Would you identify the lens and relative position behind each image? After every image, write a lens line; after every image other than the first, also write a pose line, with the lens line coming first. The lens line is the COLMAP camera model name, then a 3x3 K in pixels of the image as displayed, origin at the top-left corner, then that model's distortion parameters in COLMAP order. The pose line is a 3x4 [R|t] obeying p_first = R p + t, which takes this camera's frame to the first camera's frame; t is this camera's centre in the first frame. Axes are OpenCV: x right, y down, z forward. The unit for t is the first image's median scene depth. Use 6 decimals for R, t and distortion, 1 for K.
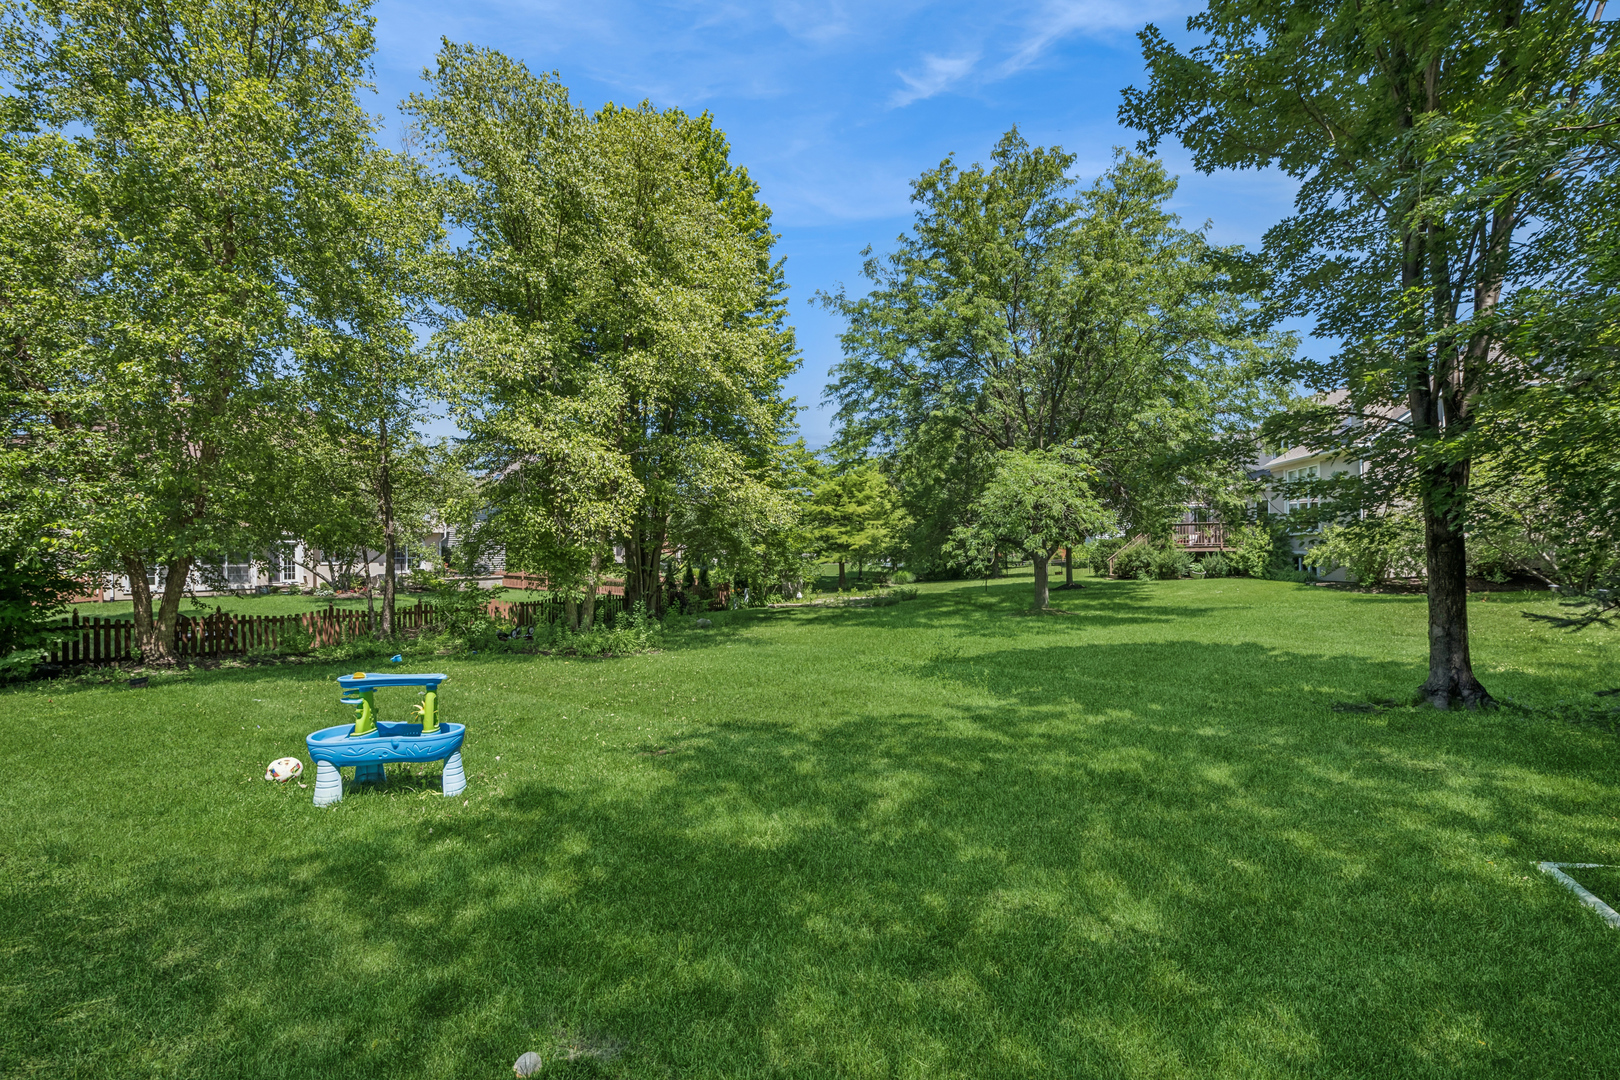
lens RADIAL K [[653.5, 0, 810.9], [0, 653.5, 534.1], [0, 0, 1]] dist [0.000120, 0.000020]
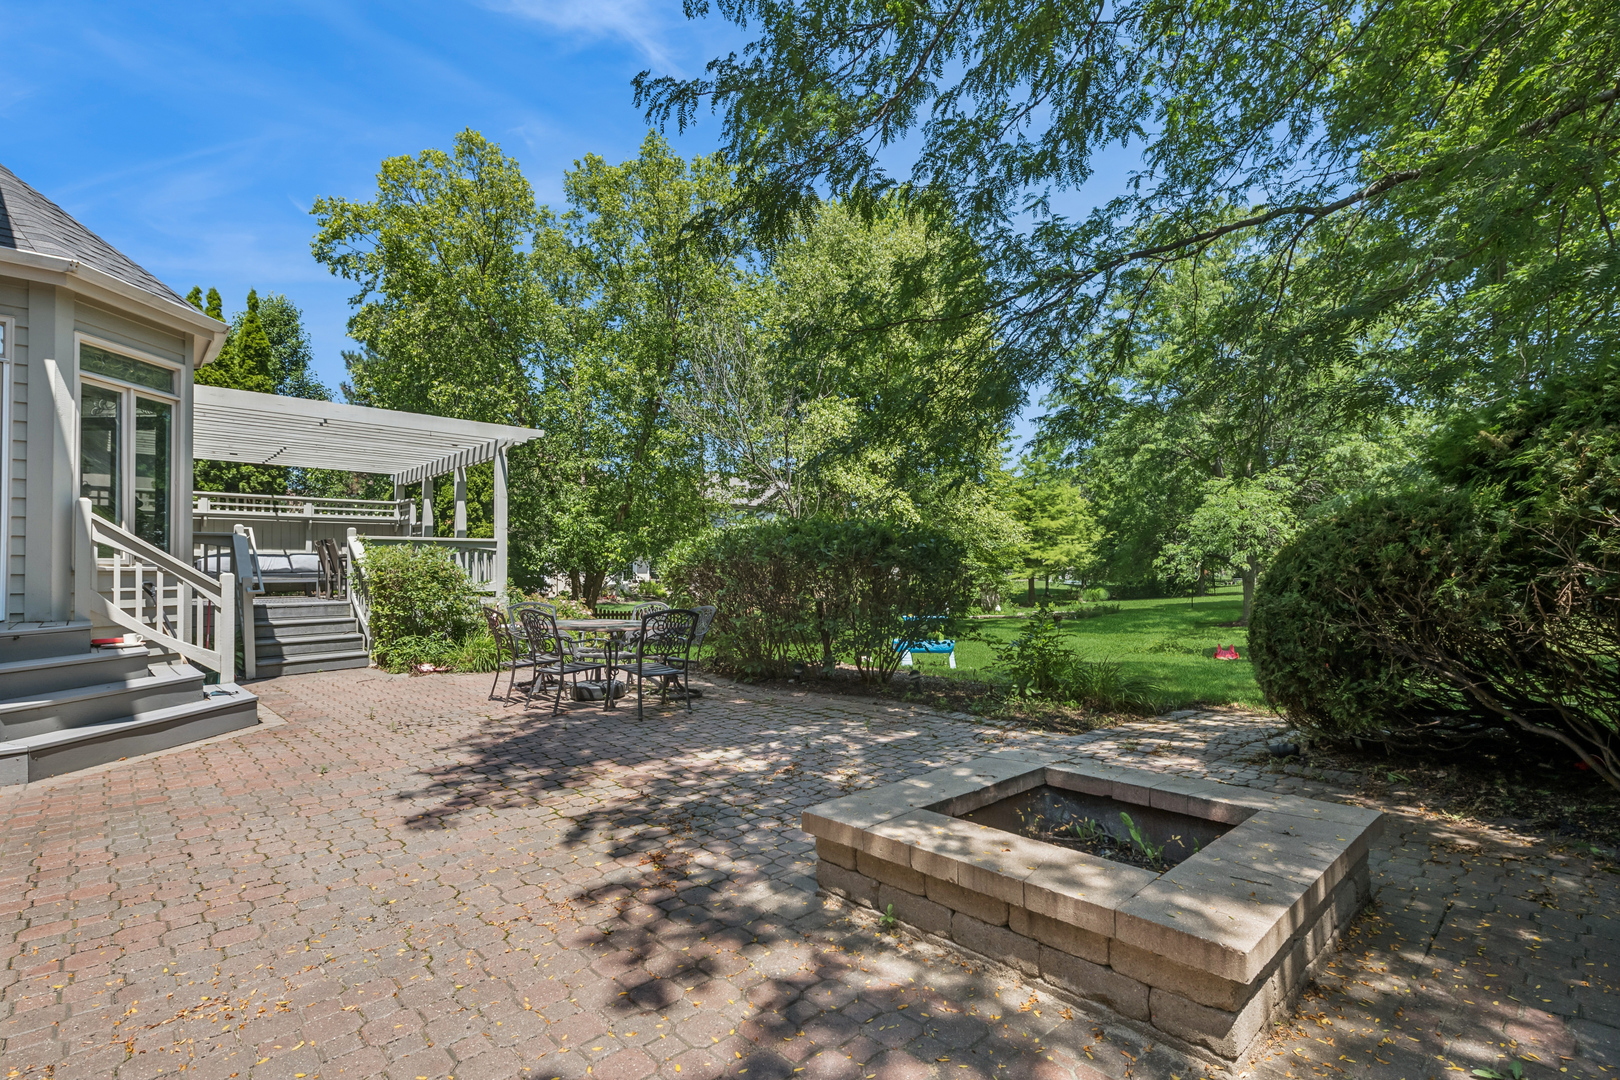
lens RADIAL K [[784.7, 0, 808.4], [0, 784.7, 554.4], [0, 0, 1]] dist [-0.000080, -0.000238]
pose [[0.982732, 0.002288, -0.185021, -0.091426], [-0.000576, 0.999957, 0.009307, -0.003875], [0.185035, -0.009040, 0.982690, -0.303699]]
